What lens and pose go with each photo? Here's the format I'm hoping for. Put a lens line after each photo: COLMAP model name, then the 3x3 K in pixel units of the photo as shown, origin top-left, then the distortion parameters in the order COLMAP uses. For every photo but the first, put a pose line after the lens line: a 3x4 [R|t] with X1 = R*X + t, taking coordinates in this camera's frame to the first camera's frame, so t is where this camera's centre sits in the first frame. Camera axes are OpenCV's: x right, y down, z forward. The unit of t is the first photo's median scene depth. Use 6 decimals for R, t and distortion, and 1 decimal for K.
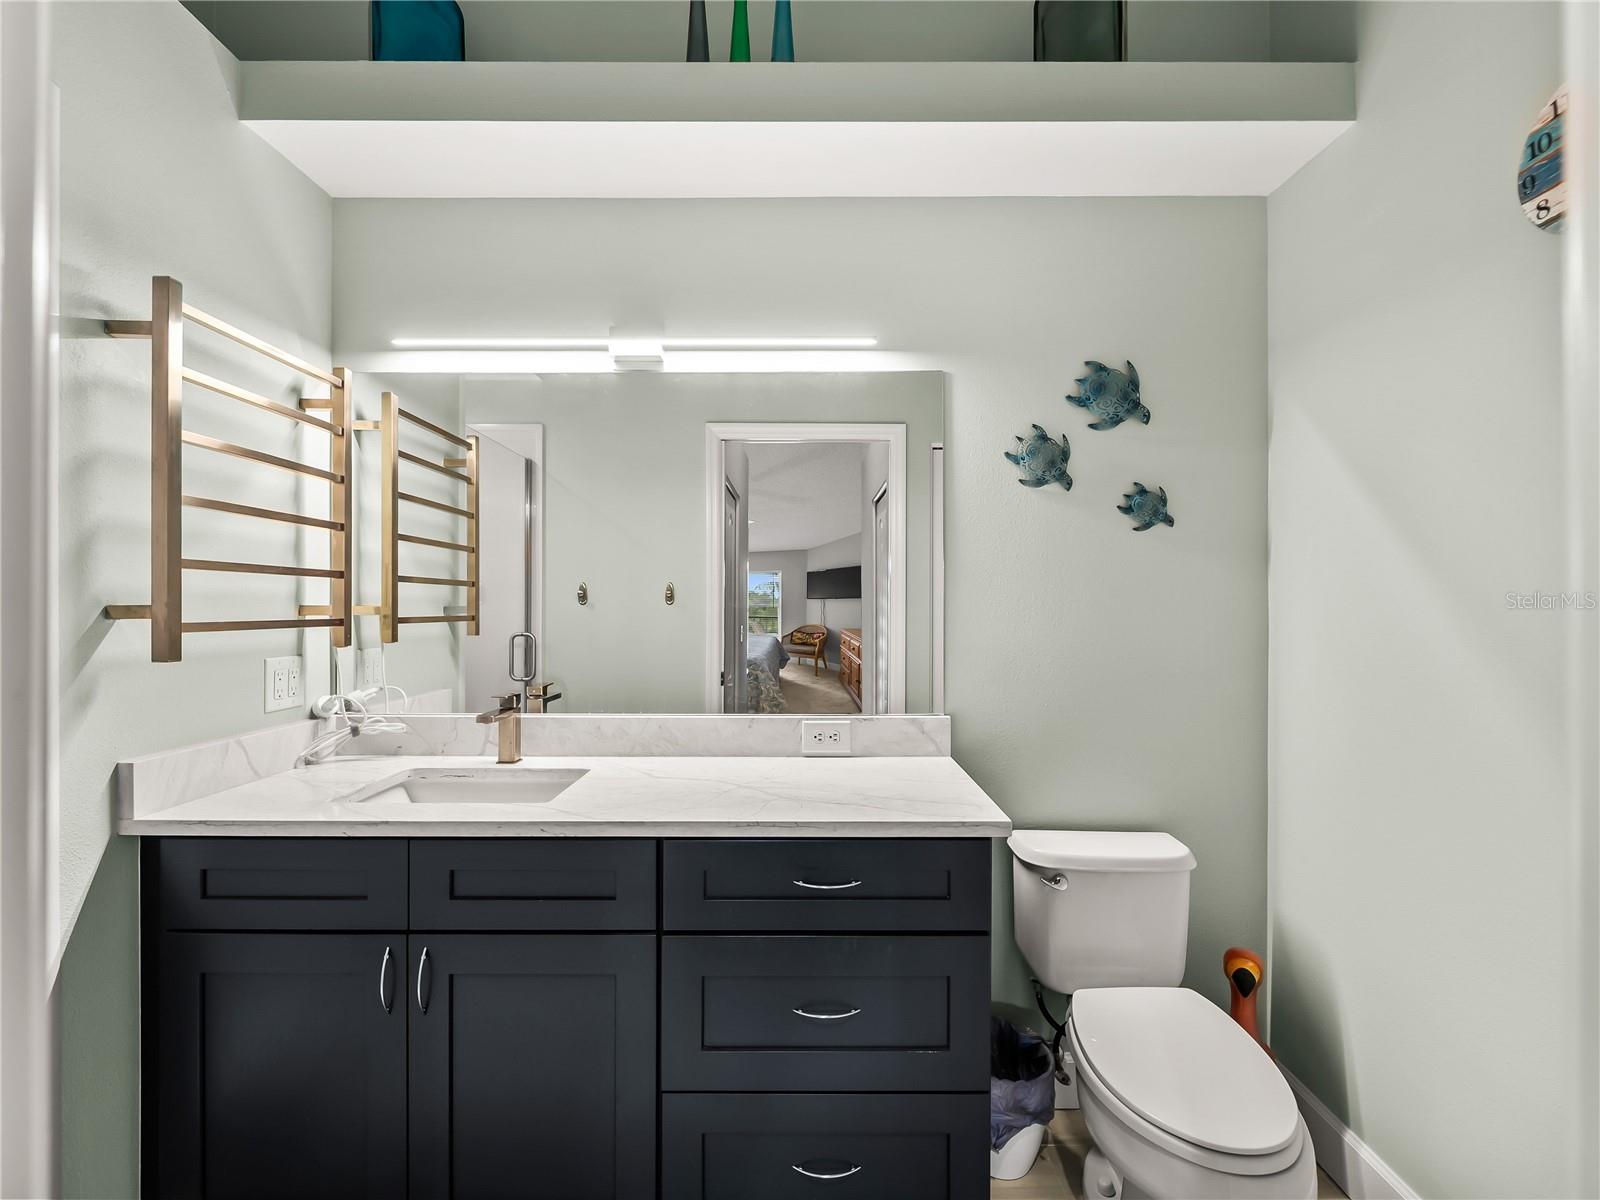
lens RADIAL K [[732.8, 0, 802.0], [0, 732.8, 608.8], [0, 0, 1]] dist [-0.001307, -0.000326]
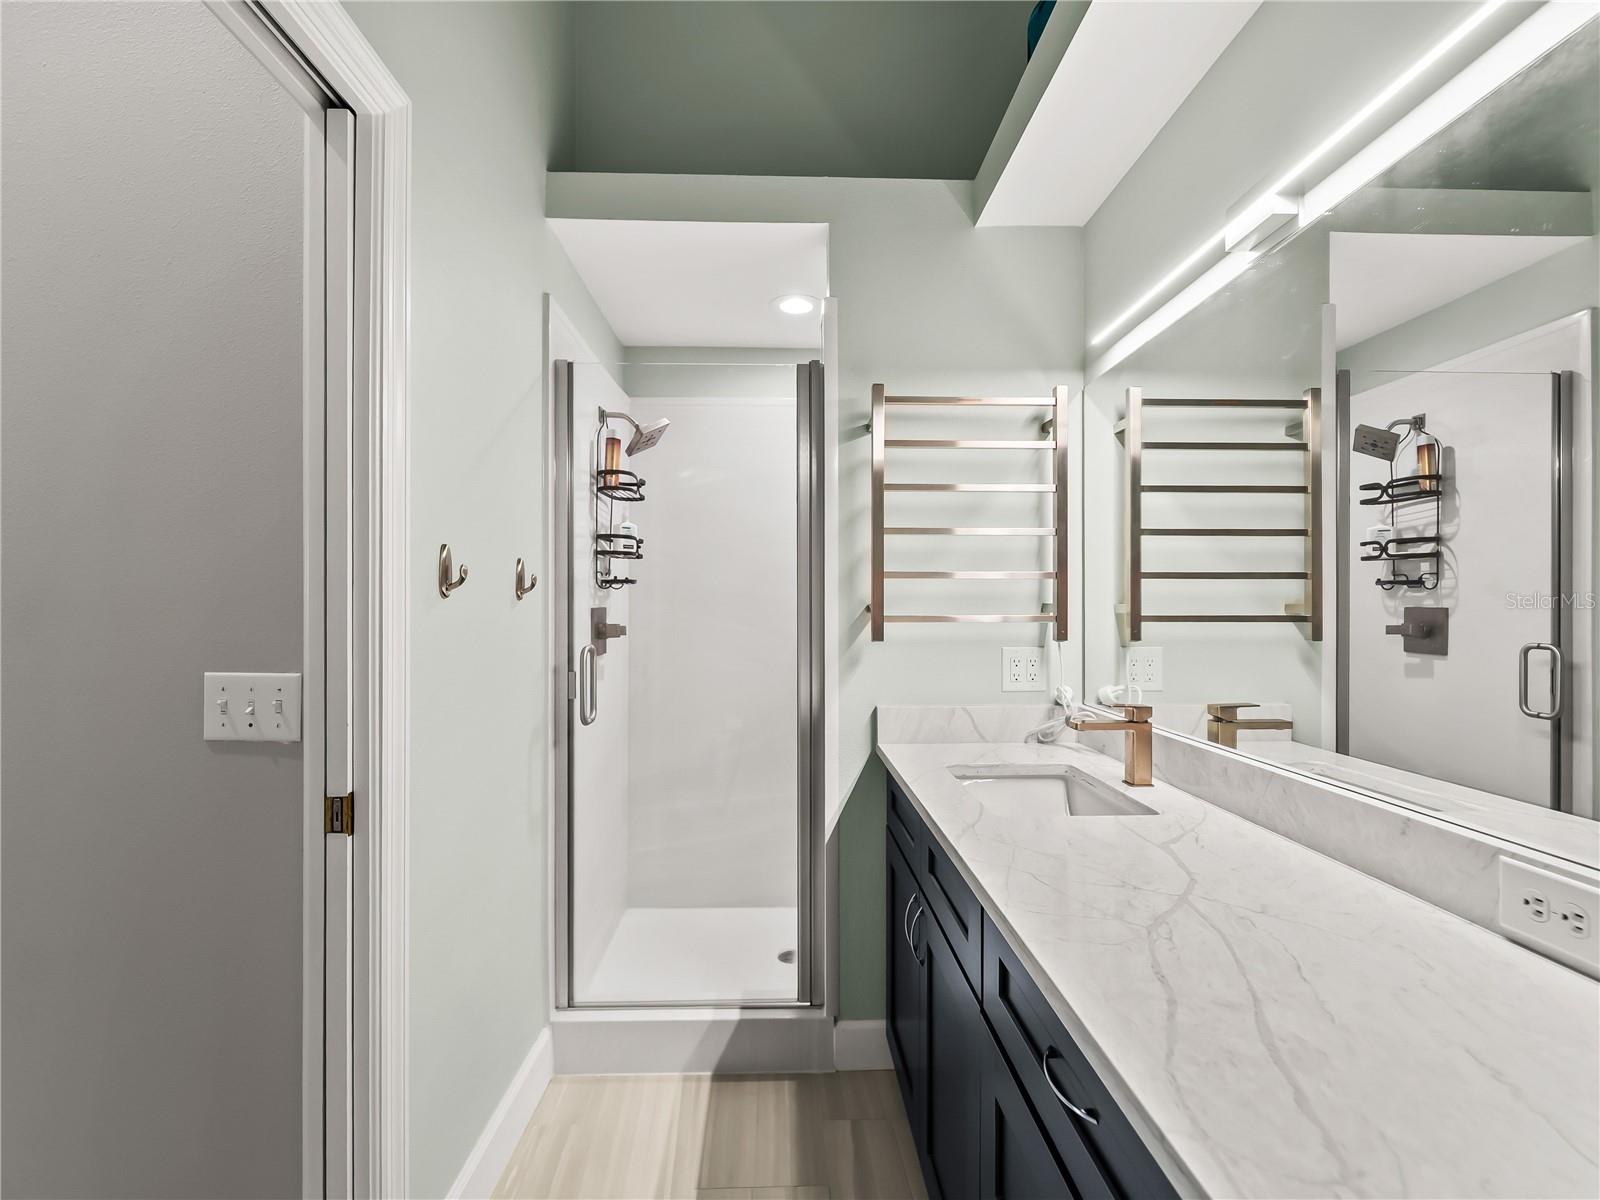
lens RADIAL K [[732.8, 0, 802.0], [0, 732.8, 608.8], [0, 0, 1]] dist [-0.001307, -0.000326]
pose [[0.032807, 0.000566, -0.999462, 0.432662], [-0.001713, 0.999998, 0.000510, 0.003406], [0.999460, 0.001695, 0.032808, 0.558483]]
